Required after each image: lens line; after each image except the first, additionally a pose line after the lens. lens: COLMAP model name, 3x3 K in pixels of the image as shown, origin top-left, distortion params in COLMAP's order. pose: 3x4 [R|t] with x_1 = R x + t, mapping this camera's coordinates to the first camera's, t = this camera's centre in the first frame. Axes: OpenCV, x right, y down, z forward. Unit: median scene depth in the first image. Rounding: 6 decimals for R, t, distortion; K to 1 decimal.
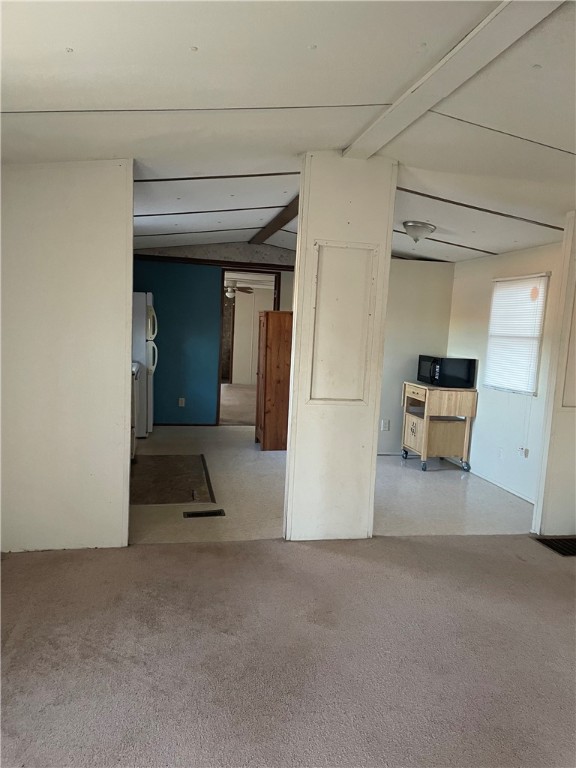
lens RADIAL K [[556.4, 0, 288.0], [0, 556.4, 384.0], [0, 0, 1]] dist [0.121466, -0.111984]
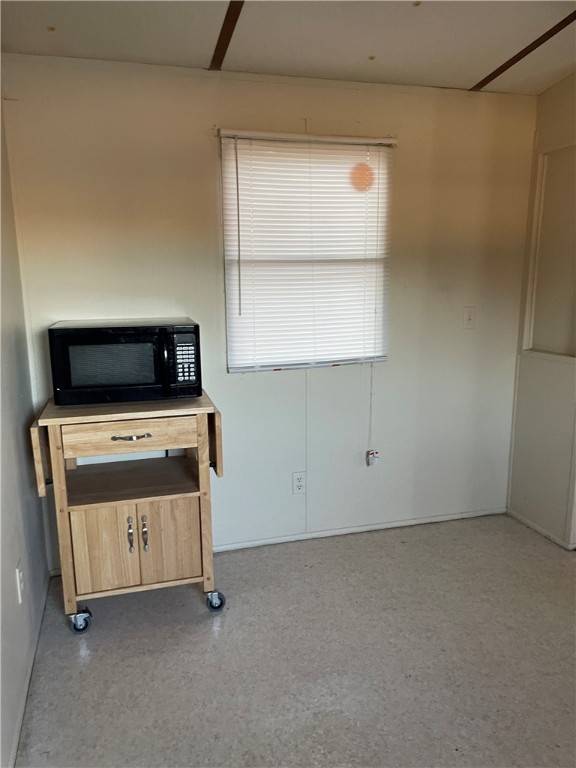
lens RADIAL K [[556.4, 0, 288.0], [0, 556.4, 384.0], [0, 0, 1]] dist [0.121466, -0.111984]
pose [[-0.053251, -0.224408, 0.973039, -0.125536], [0.123732, 0.965430, 0.229425, -0.094624], [-0.990886, 0.132613, -0.023644, 1.044268]]
